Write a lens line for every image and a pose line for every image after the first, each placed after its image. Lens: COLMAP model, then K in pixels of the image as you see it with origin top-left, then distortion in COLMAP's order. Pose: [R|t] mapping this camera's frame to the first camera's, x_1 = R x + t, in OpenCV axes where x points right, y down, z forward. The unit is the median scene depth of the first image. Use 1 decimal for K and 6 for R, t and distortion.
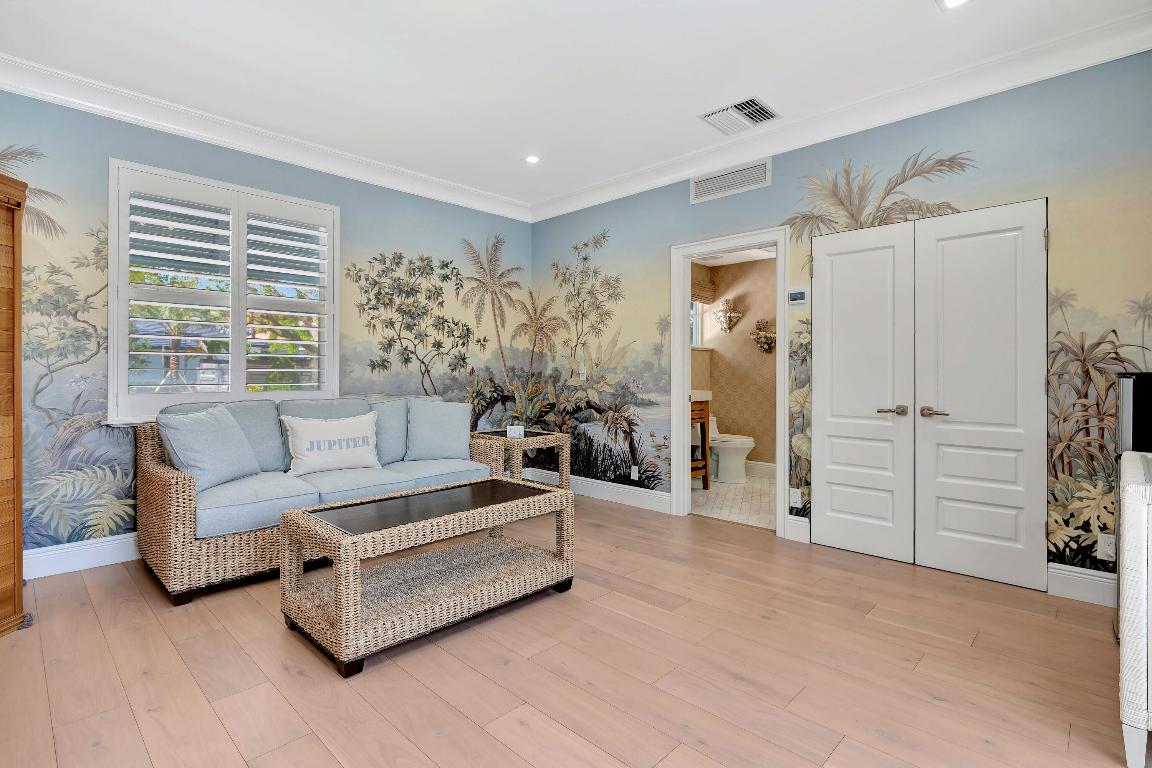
lens RADIAL K [[553.2, 0, 585.0], [0, 553.2, 378.2], [0, 0, 1]] dist [-0.007857, 0.002943]
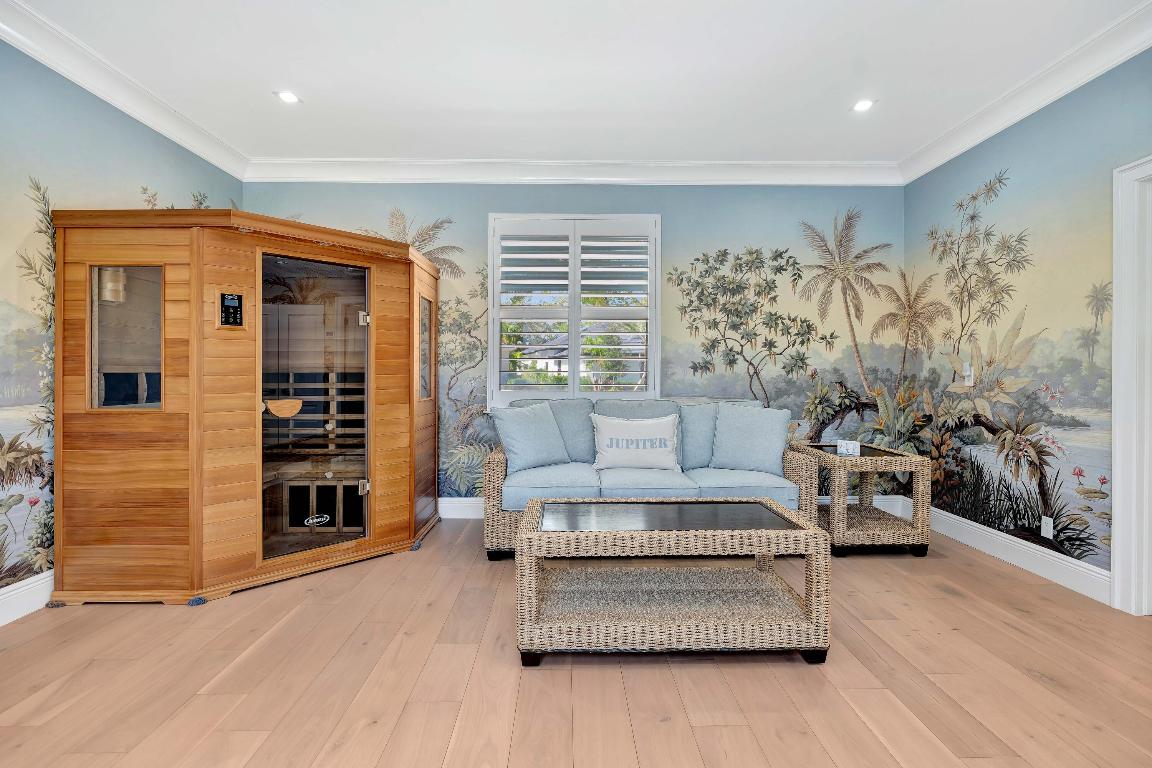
lens RADIAL K [[553.2, 0, 576.8], [0, 553.2, 379.2], [0, 0, 1]] dist [-0.007857, 0.002943]
pose [[0.706293, 0.006624, -0.707889, 0.163419], [-0.008775, 0.999961, 0.000601, -0.000990], [0.707865, 0.005787, 0.706324, 0.143256]]
